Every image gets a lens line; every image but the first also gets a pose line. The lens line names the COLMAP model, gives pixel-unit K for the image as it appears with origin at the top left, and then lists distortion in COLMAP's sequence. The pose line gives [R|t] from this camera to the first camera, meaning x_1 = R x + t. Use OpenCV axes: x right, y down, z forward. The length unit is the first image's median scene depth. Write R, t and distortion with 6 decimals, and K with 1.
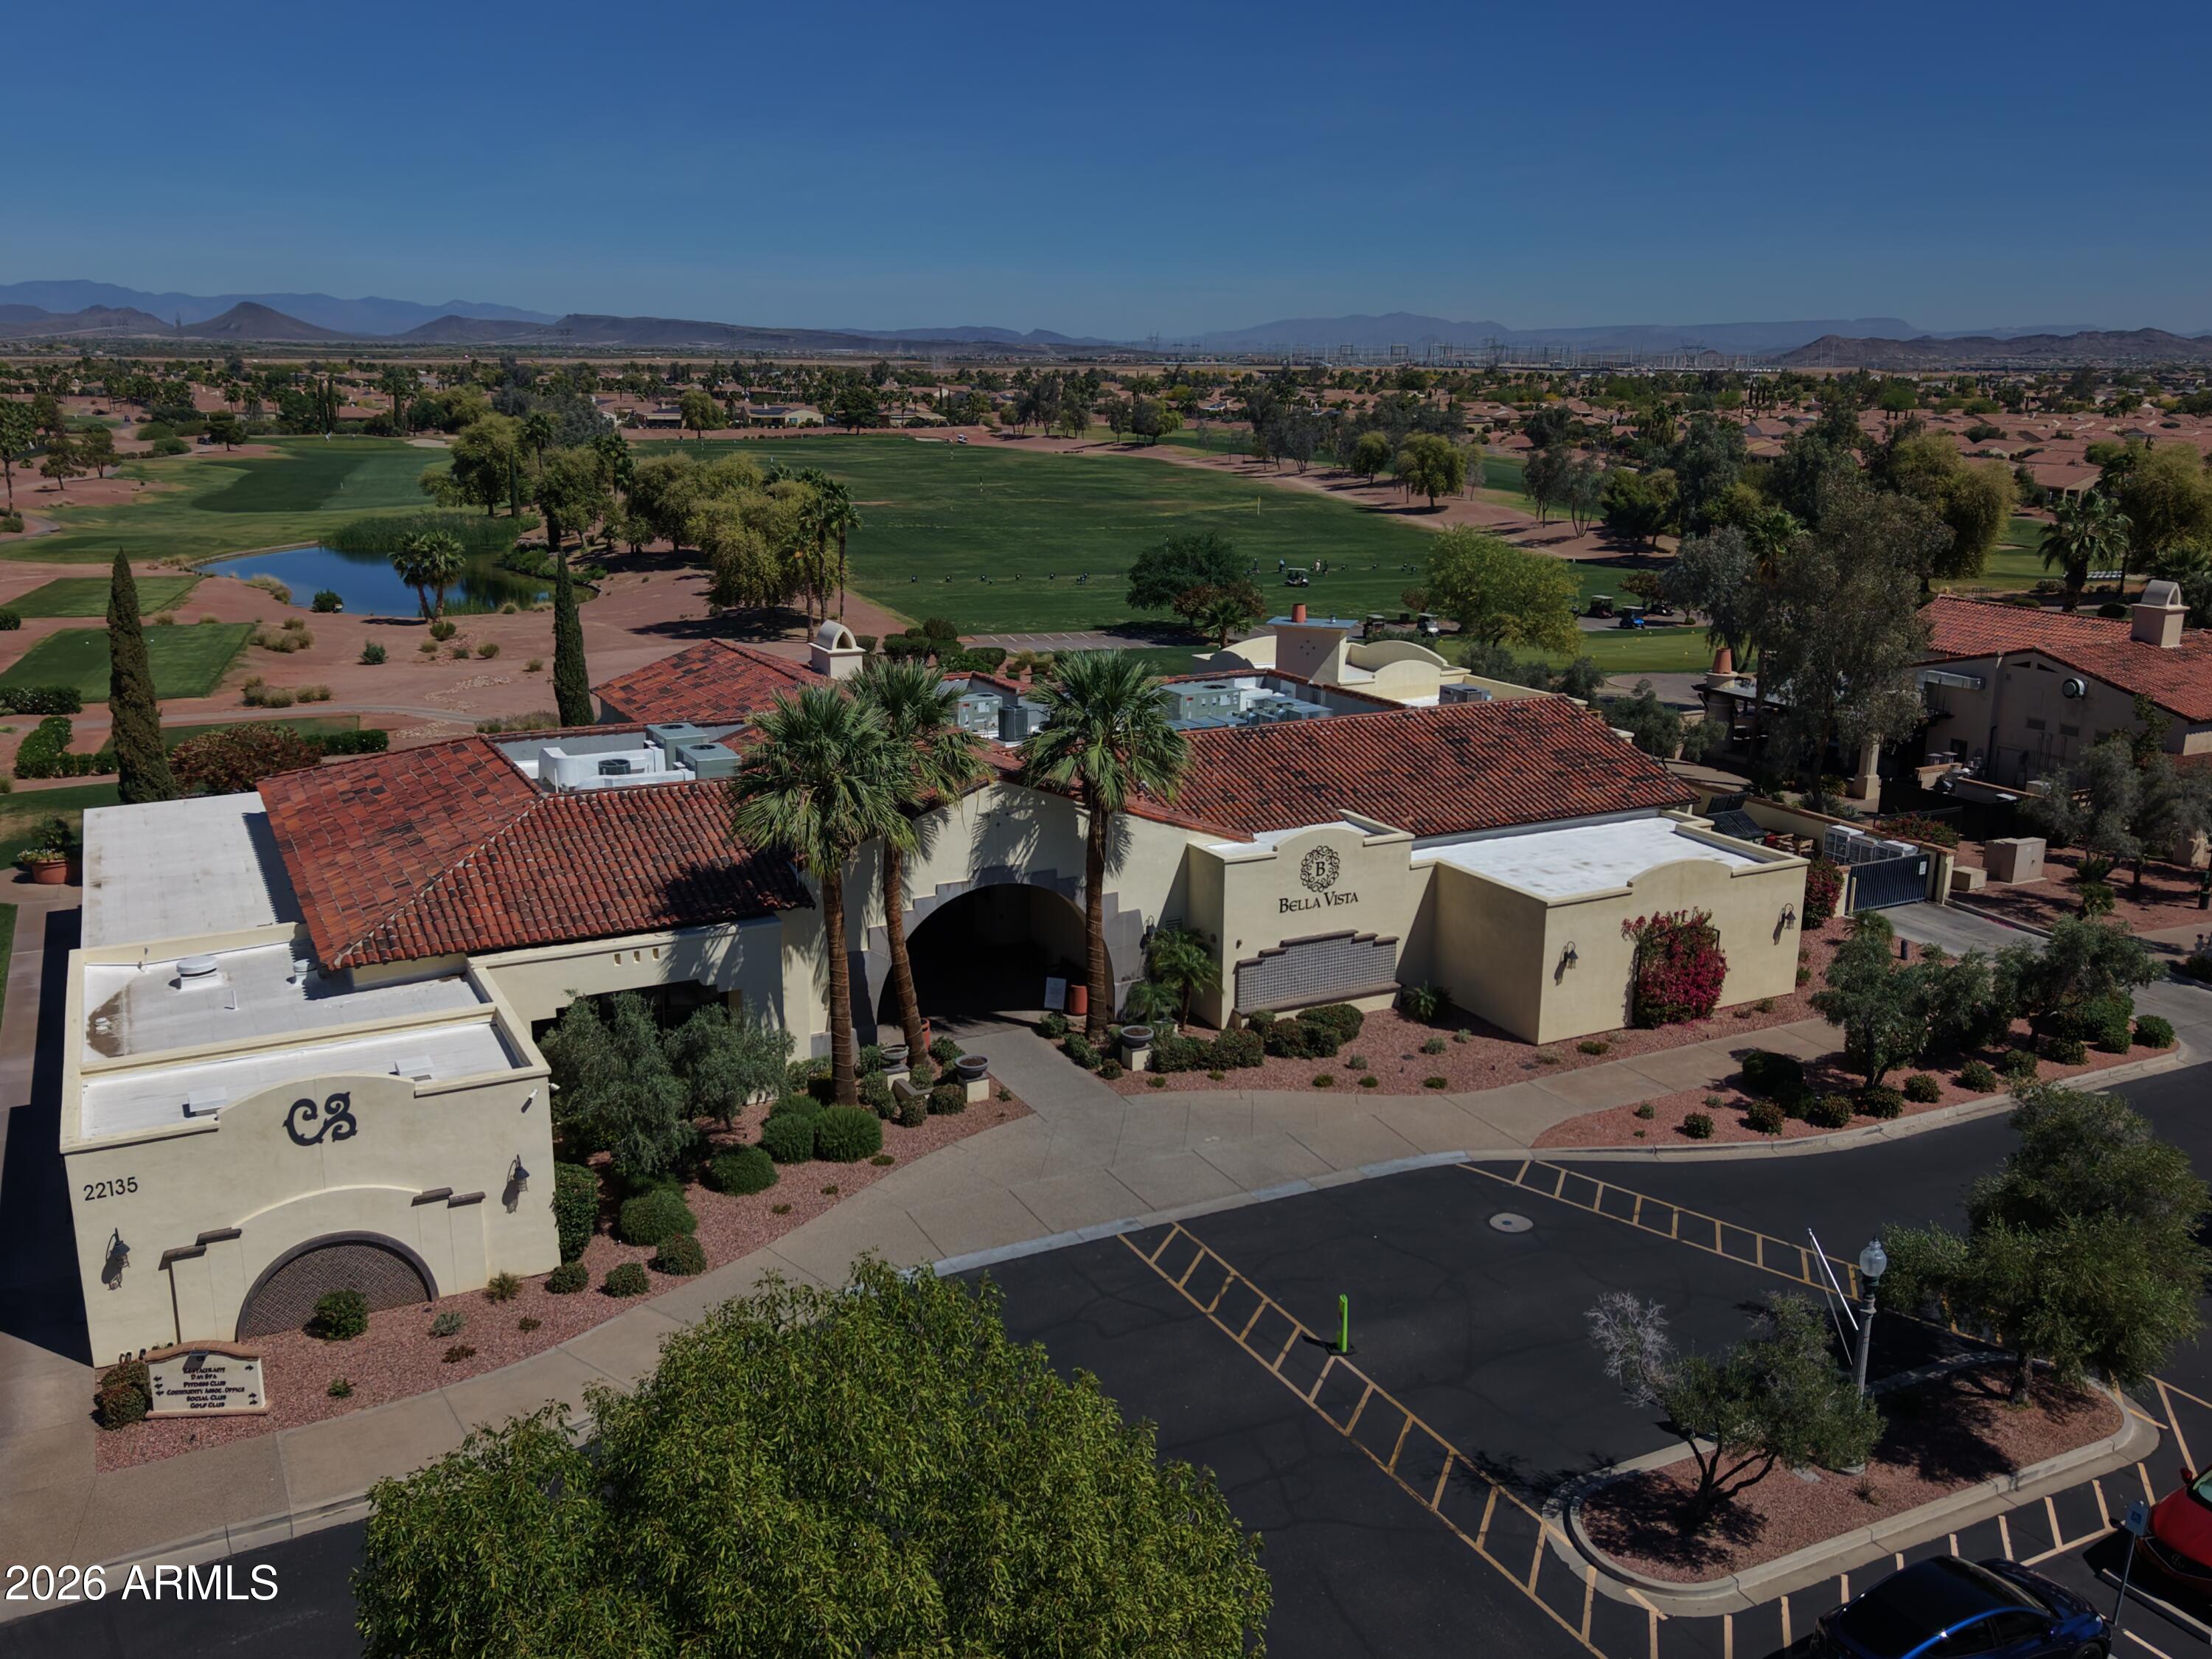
lens RADIAL K [[1810.8, 0, 1106.0], [0, 1810.8, 829.5], [0, 0, 1]] dist [0.072703, -0.116409]
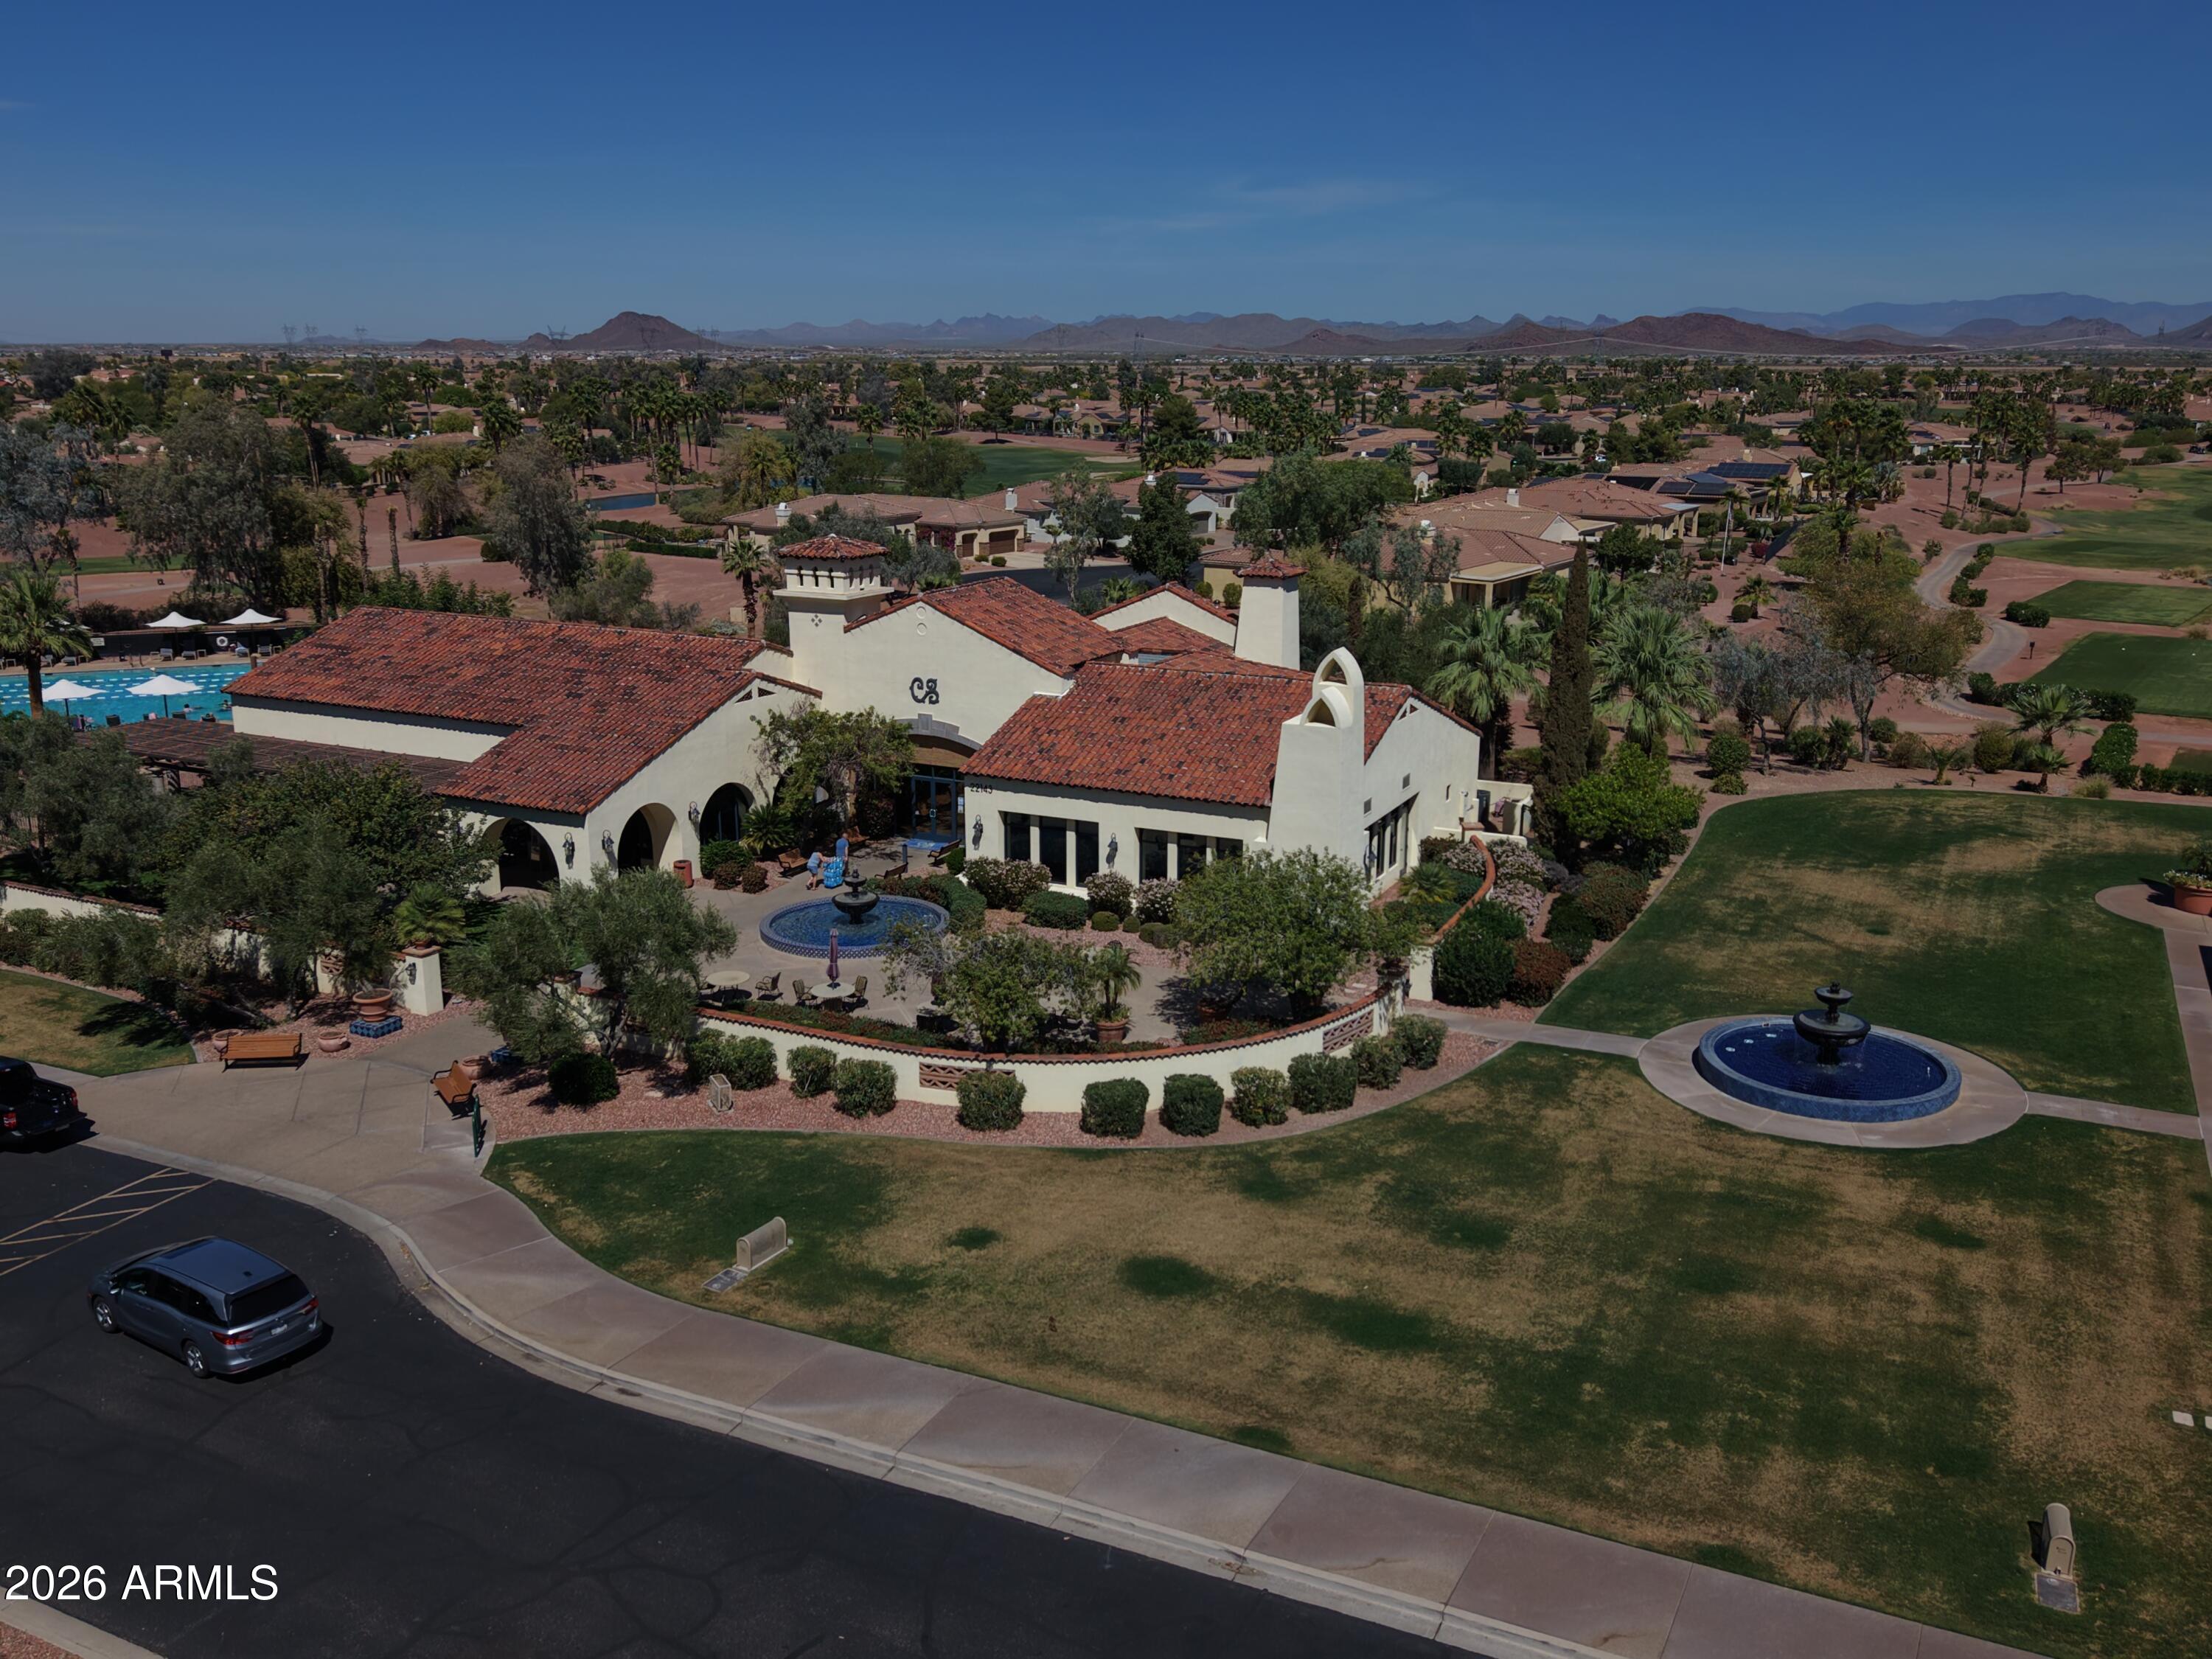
lens RADIAL K [[1810.8, 0, 1106.0], [0, 1810.8, 829.5], [0, 0, 1]] dist [0.072703, -0.116409]
pose [[0.583323, 0.188247, -0.790125, -0.231697], [-0.193759, 0.976939, 0.089710, 0.016173], [0.788792, 0.100764, 0.606345, 0.040008]]
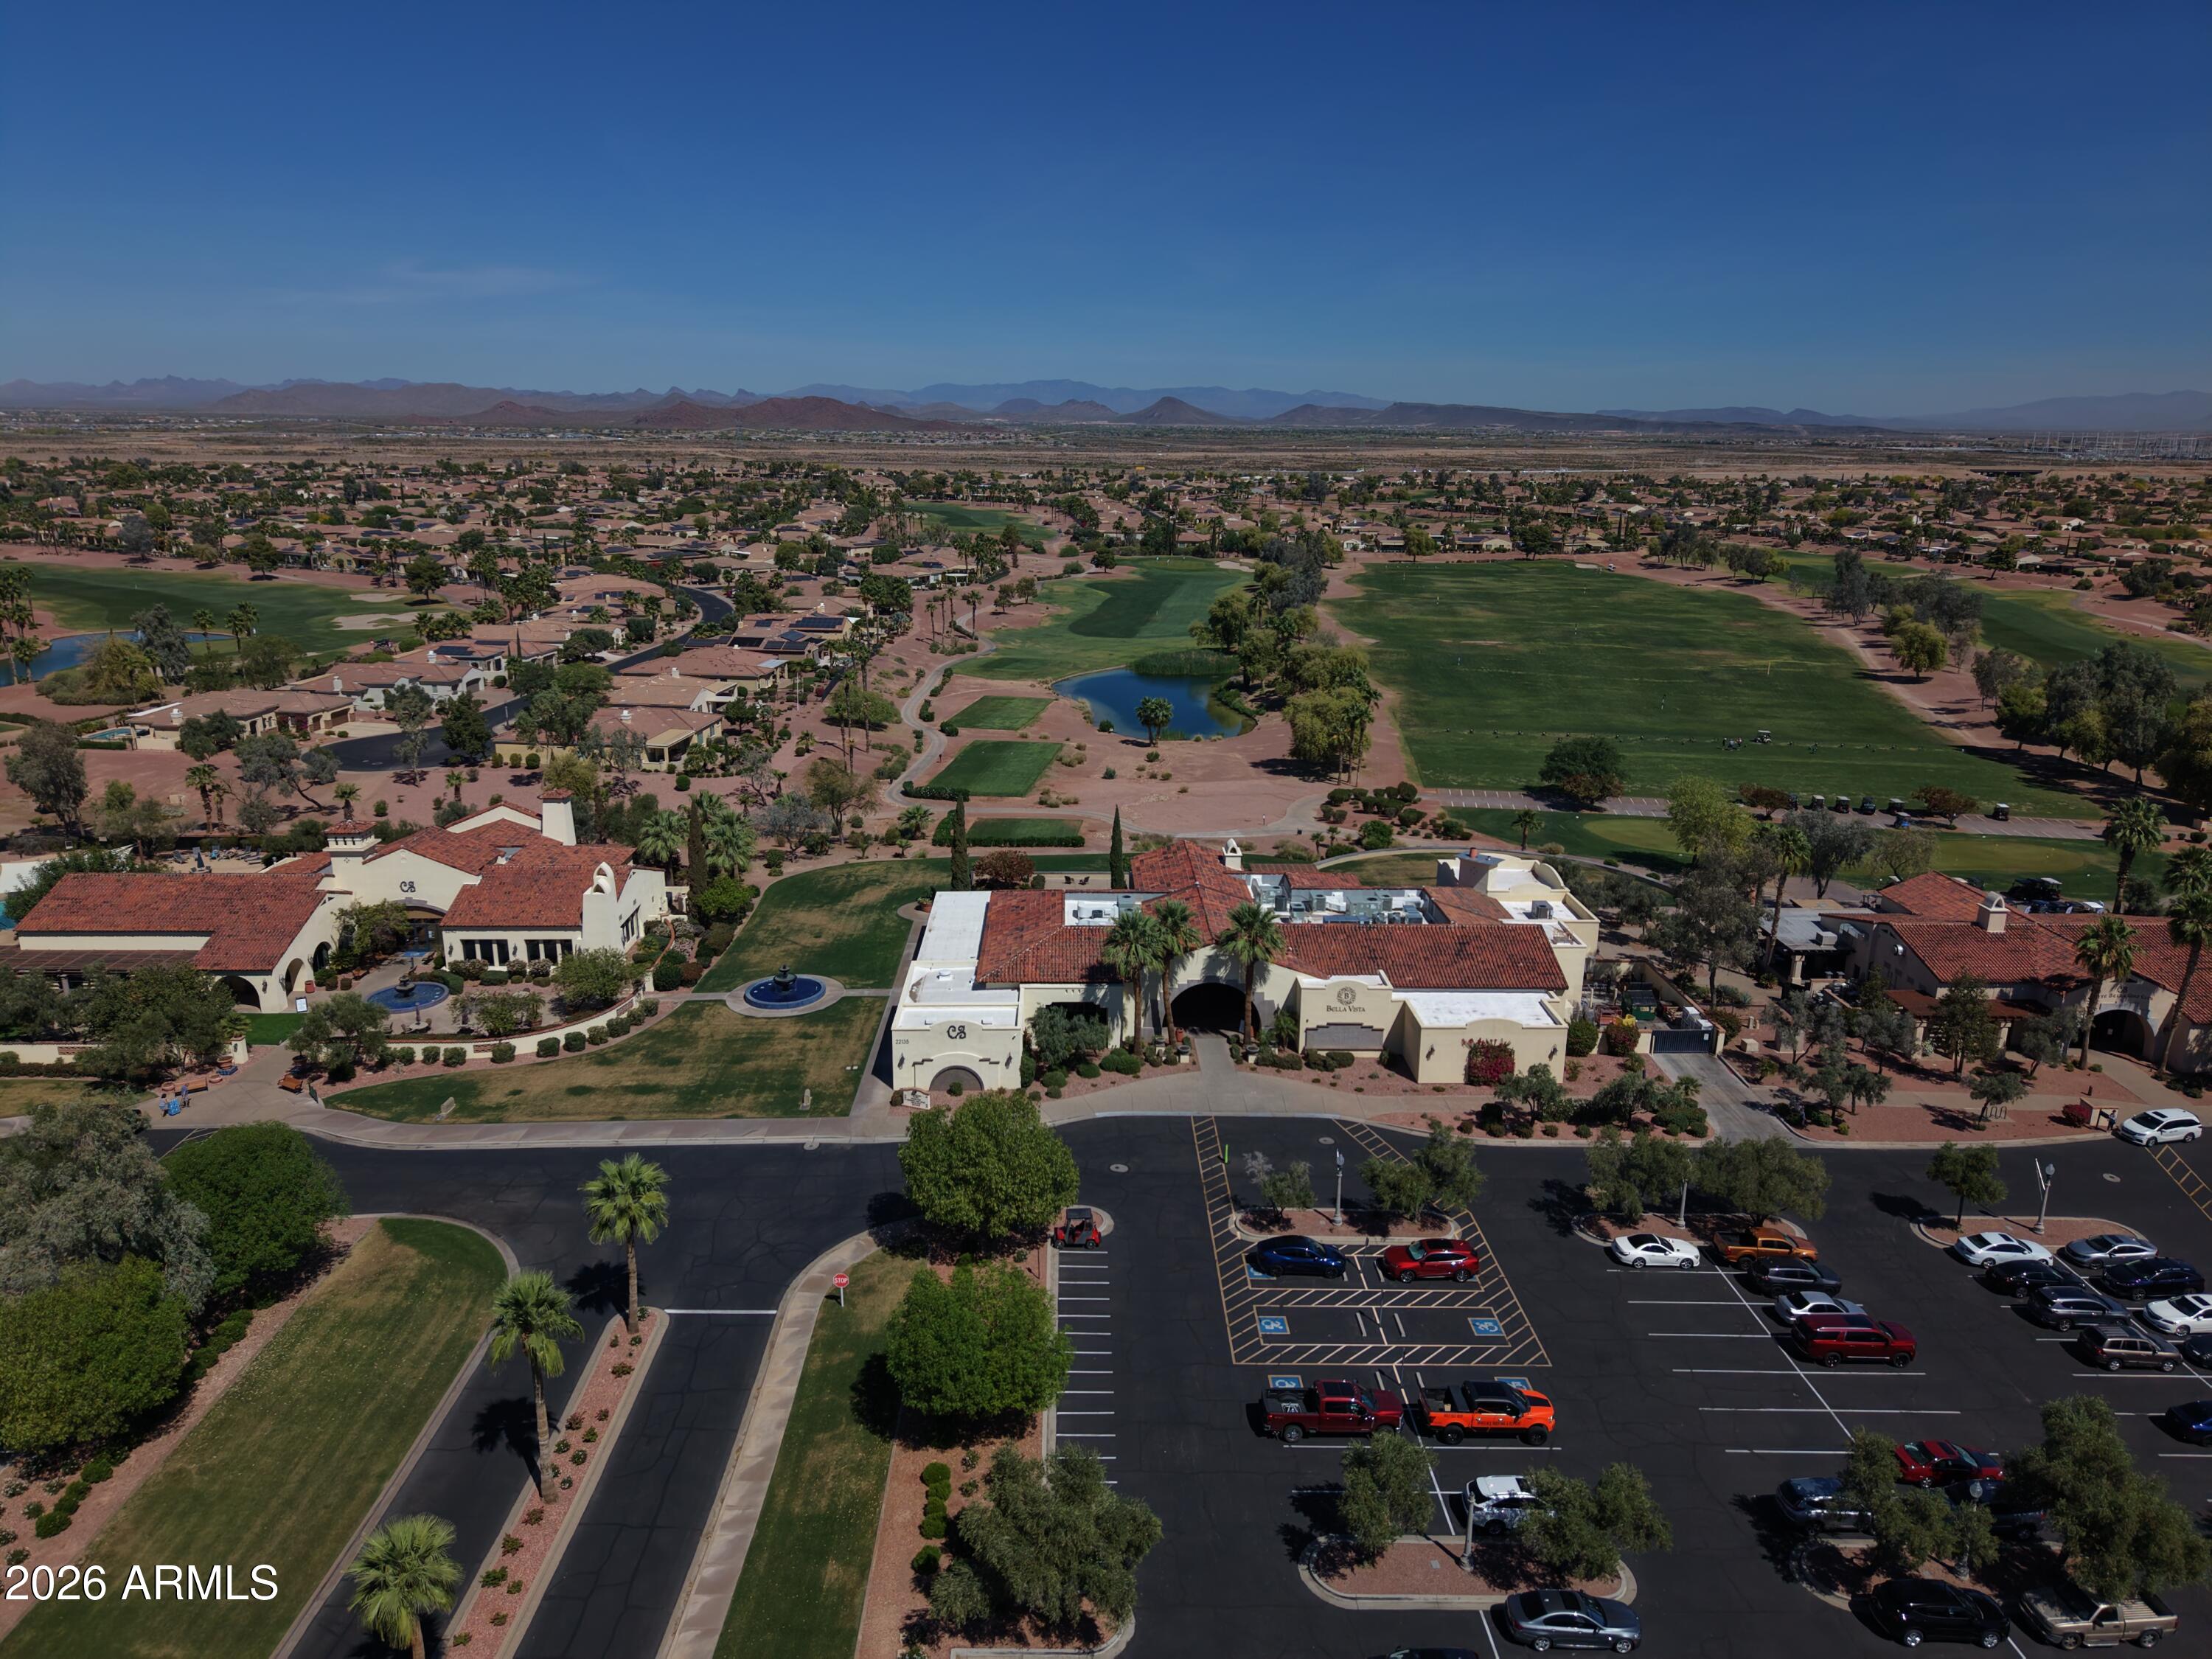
lens RADIAL K [[1521.0, 0, 1106.0], [0, 1521.0, 829.5], [0, 0, 1]] dist [0.101578, -0.196888]
pose [[0.889825, 0.115672, -0.441397, 0.708873], [-0.107153, 0.993256, 0.044280, -0.255903], [0.443542, 0.007896, 0.896219, -0.985304]]
